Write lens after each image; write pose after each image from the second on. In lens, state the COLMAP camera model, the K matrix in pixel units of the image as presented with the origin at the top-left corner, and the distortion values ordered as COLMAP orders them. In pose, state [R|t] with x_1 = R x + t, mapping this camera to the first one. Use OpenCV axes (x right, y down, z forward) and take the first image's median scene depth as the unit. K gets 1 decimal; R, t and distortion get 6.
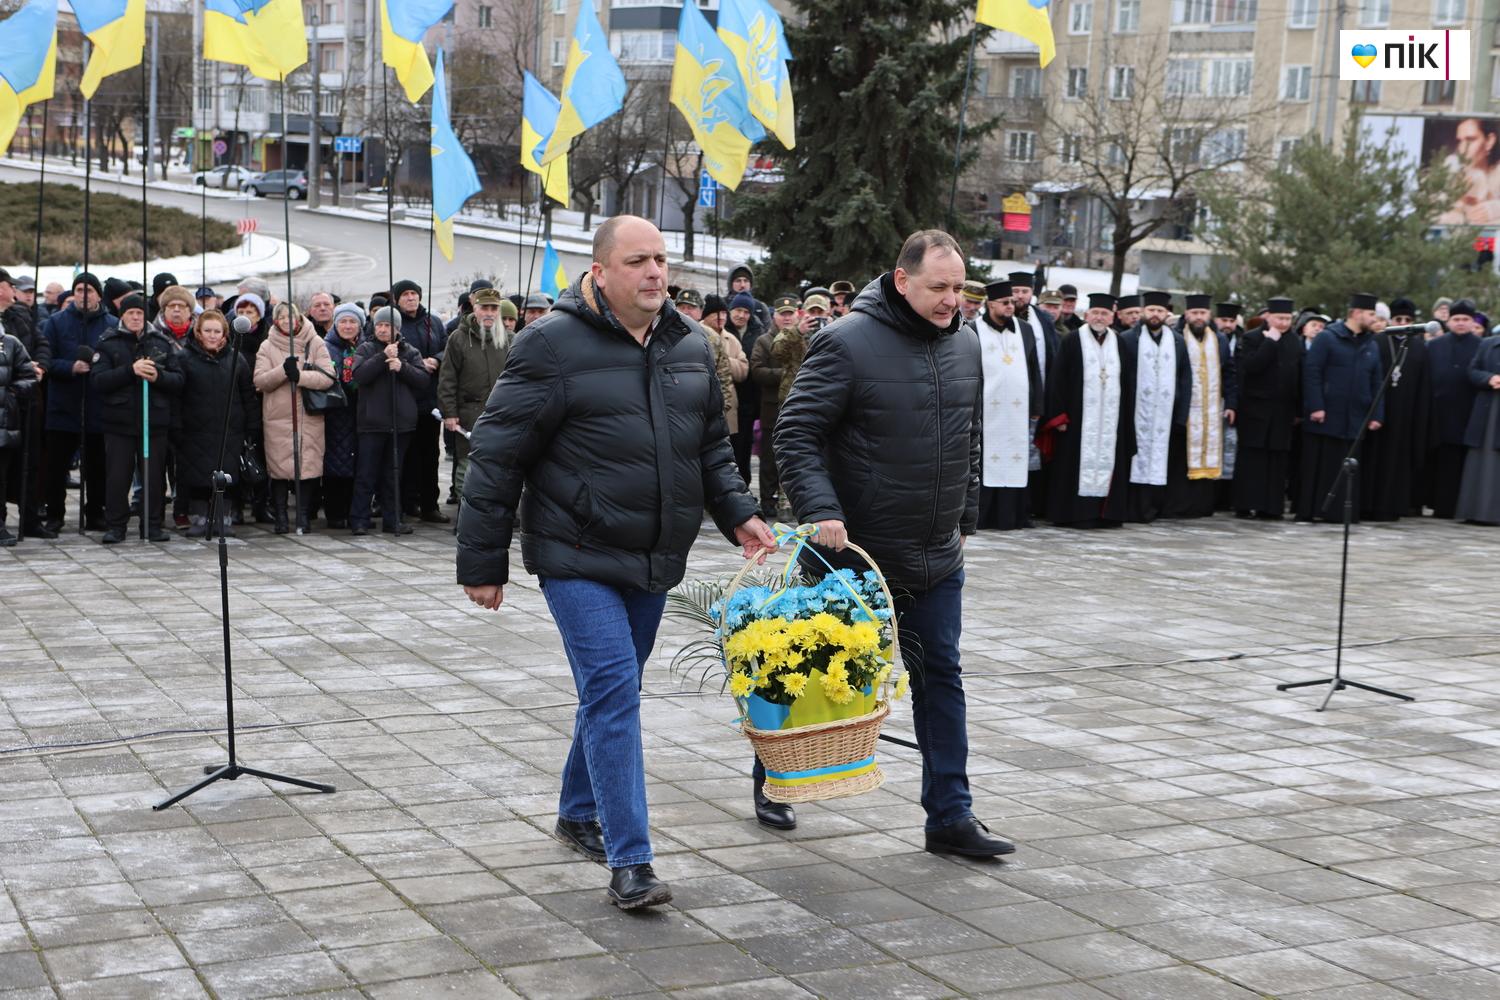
lens RADIAL K [[2173.6, 0, 750.0], [0, 2173.6, 500.0], [0, 0, 1]] dist [0.027464, 0.047651]
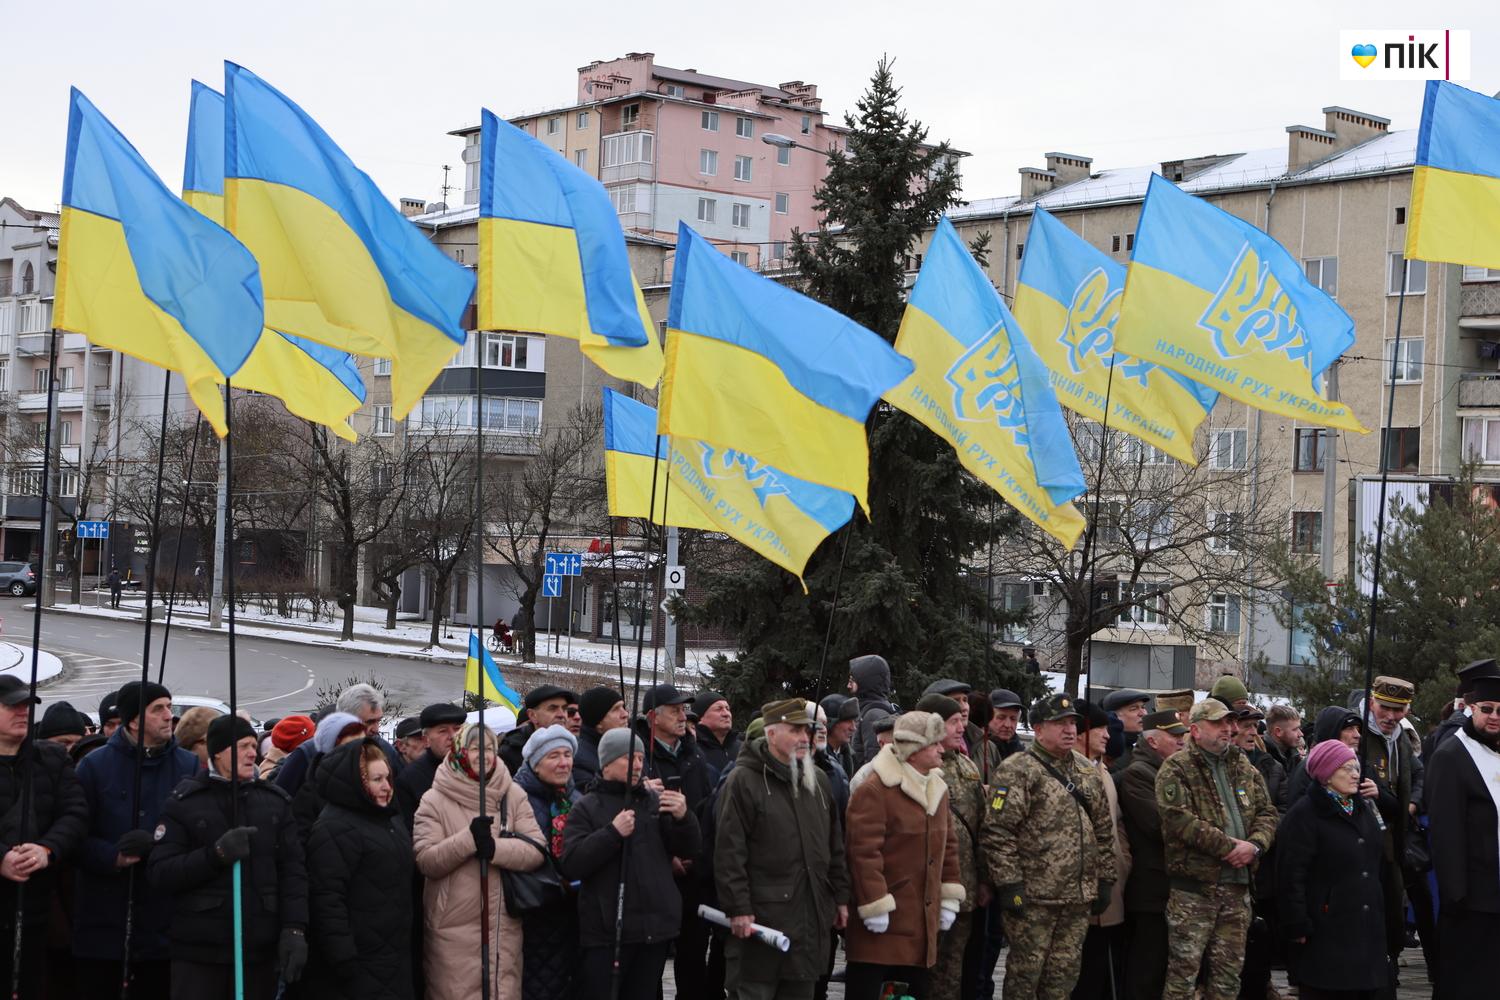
lens RADIAL K [[2479.0, 0, 750.0], [0, 2479.0, 500.0], [0, 0, 1]] dist [0.131801, -0.037648]
pose [[0.995480, -0.007075, 0.094709, -0.075996], [0.023391, 0.984767, -0.172298, -0.011971], [-0.092048, 0.173734, 0.980481, 0.114889]]
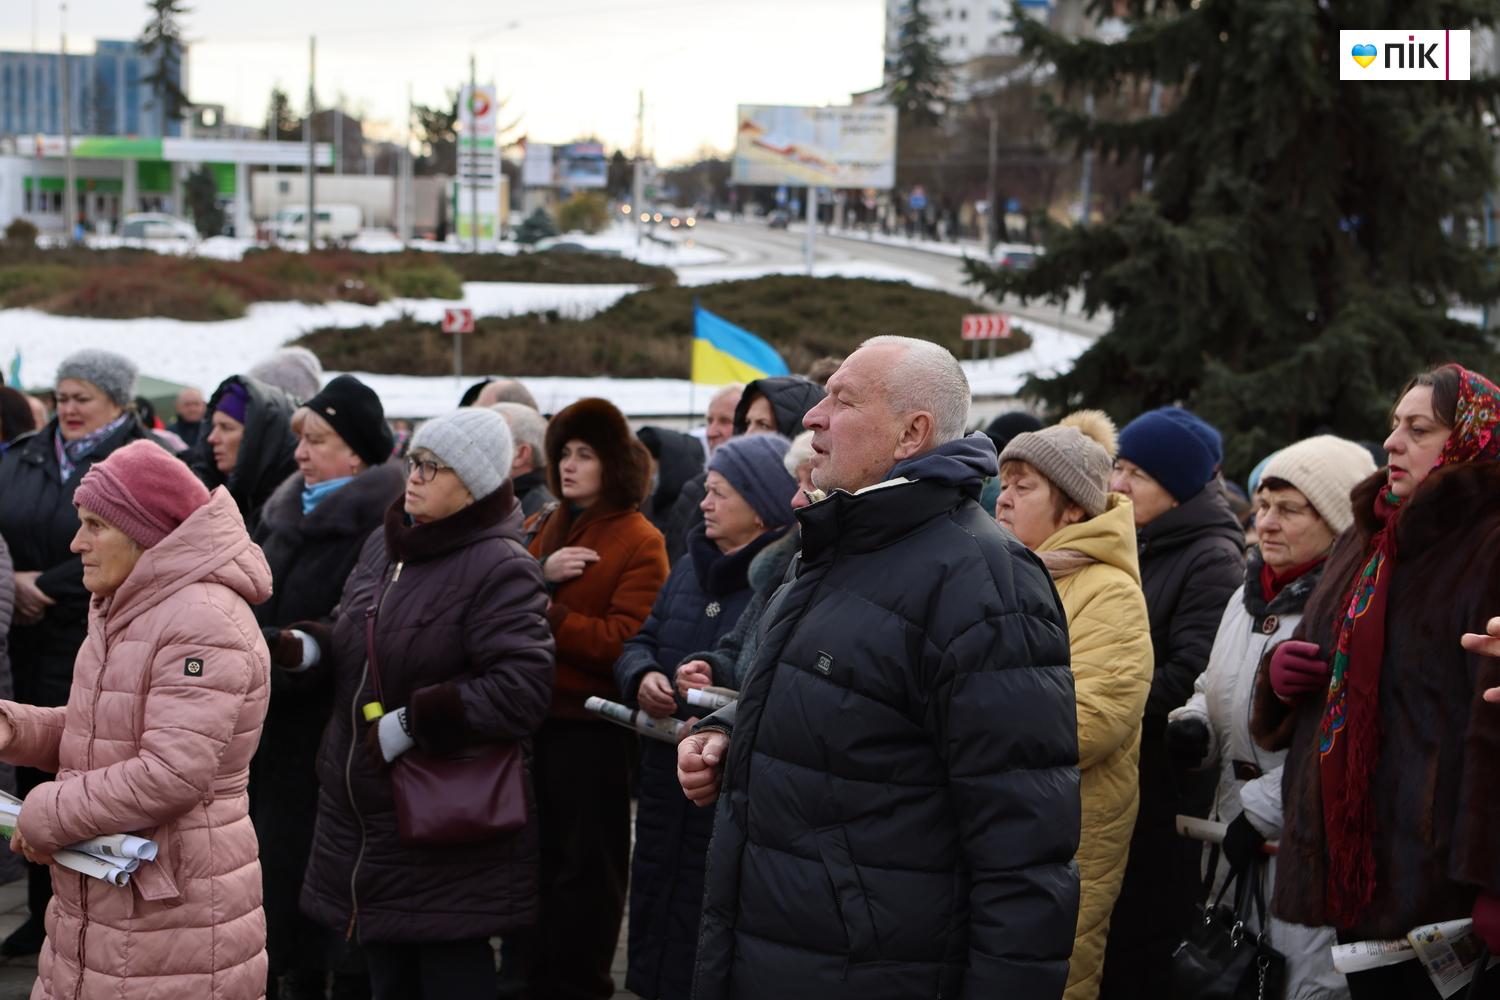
lens RADIAL K [[2880.3, 0, 754.2], [0, 2880.3, 506.3], [0, 0, 1]] dist [0.251305, -0.301800]
pose [[0.878244, 0.027096, -0.477445, 0.277690], [-0.062343, 0.996360, -0.058131, -0.024337], [0.474132, 0.080819, 0.876737, 0.339787]]
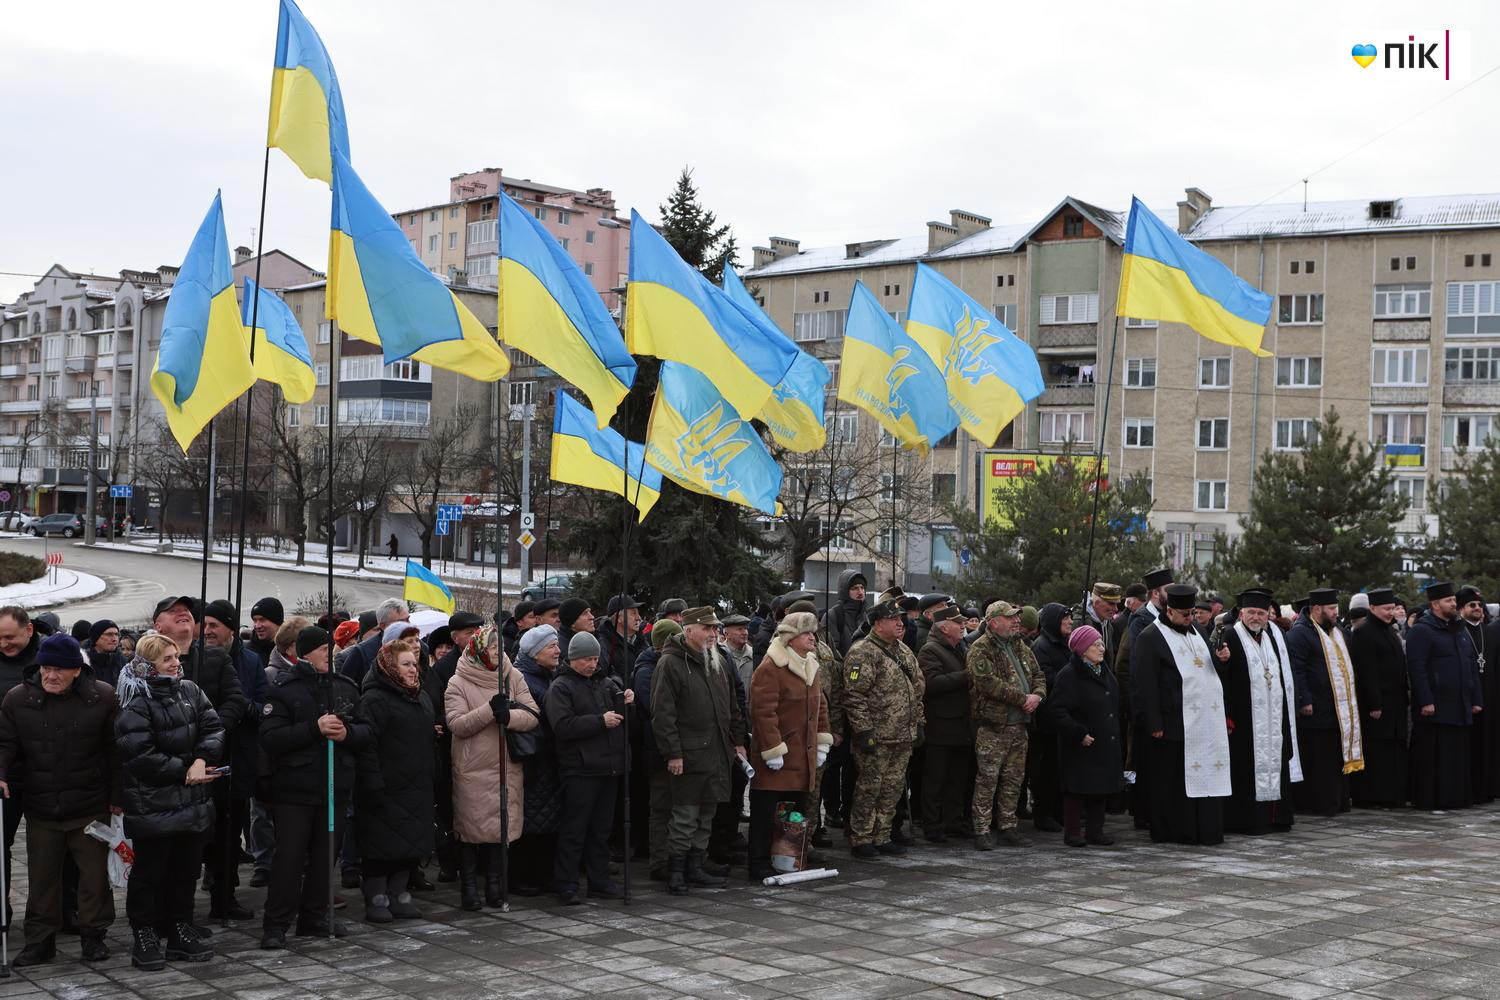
lens RADIAL K [[1646.2, 0, 750.0], [0, 1646.2, 500.0], [0, 0, 1]] dist [-0.029147, 0.044759]
pose [[0.978226, -0.016911, 0.206850, -0.093024], [0.048615, 0.987616, -0.149168, -0.015426], [-0.201766, 0.155976, 0.966934, 0.136919]]
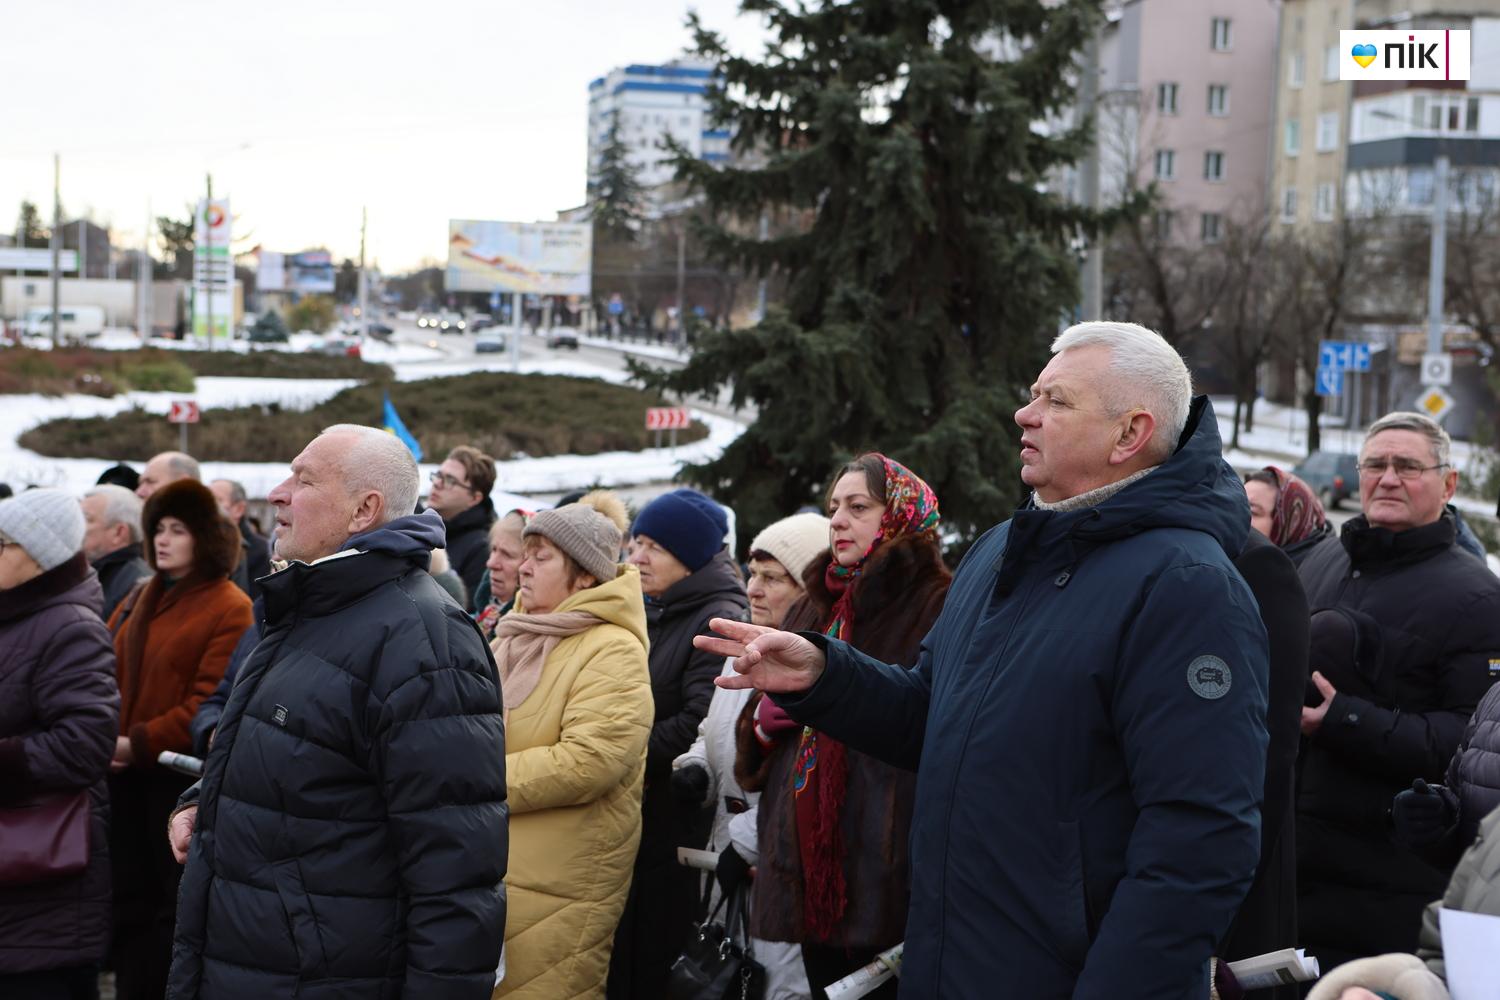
lens RADIAL K [[2581.5, 0, 750.0], [0, 2581.5, 500.0], [0, 0, 1]] dist [0.132693, 0.126312]
pose [[0.924059, 0.011048, -0.382089, 0.287706], [-0.050999, 0.994209, -0.094591, -0.024564], [0.378831, 0.106894, 0.919272, 0.341977]]
